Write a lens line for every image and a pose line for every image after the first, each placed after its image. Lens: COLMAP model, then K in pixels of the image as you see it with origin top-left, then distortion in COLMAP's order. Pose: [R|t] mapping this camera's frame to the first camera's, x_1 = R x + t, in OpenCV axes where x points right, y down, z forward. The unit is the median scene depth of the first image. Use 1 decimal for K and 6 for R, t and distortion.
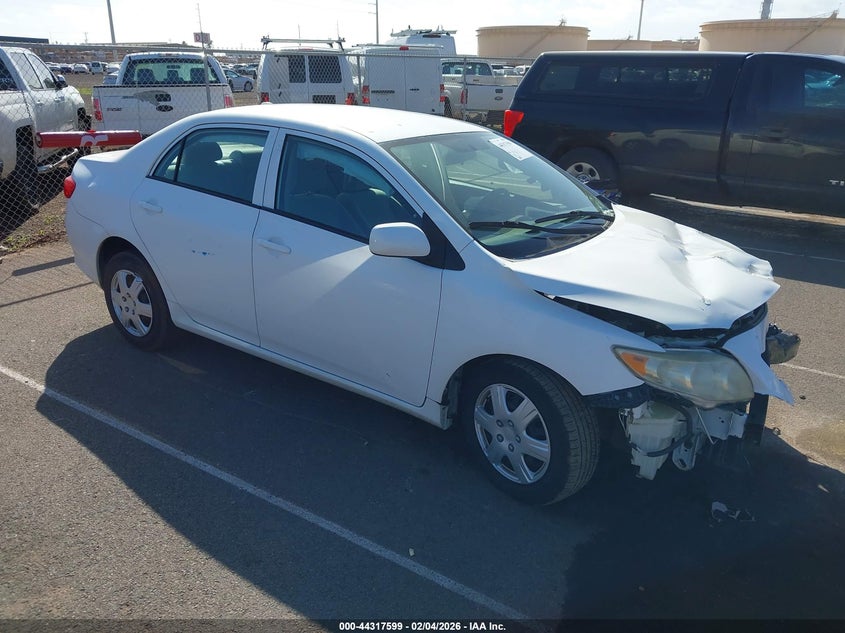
lens RADIAL K [[687.7, 0, 422.5], [0, 687.7, 316.5], [0, 0, 1]] dist [0.001667, -0.002811]
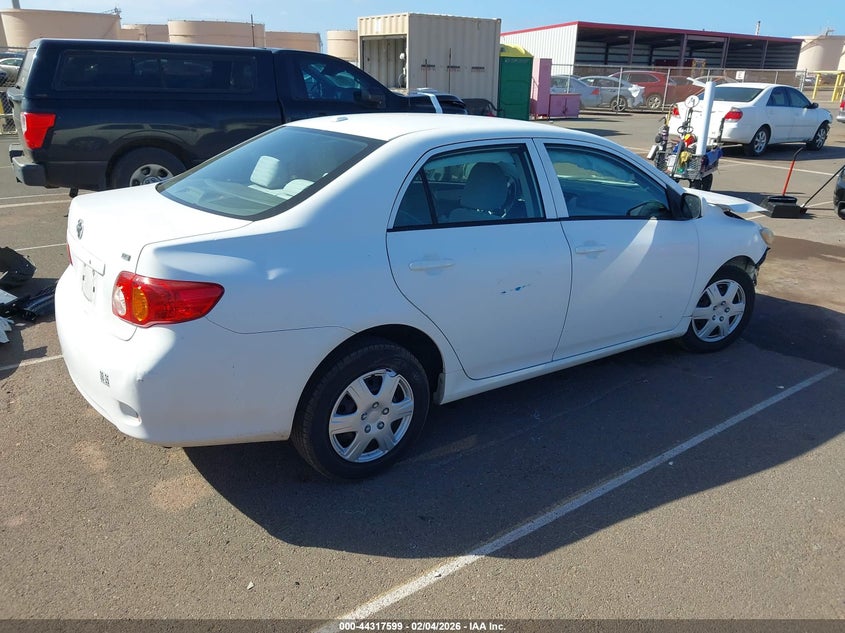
lens RADIAL K [[687.7, 0, 422.5], [0, 687.7, 316.5], [0, 0, 1]] dist [0.001667, -0.002811]
pose [[0.314777, -0.327788, 0.890770, -1.194839], [0.303808, 0.923899, 0.232620, -0.311969], [-0.899231, 0.197399, 0.390406, 0.800423]]
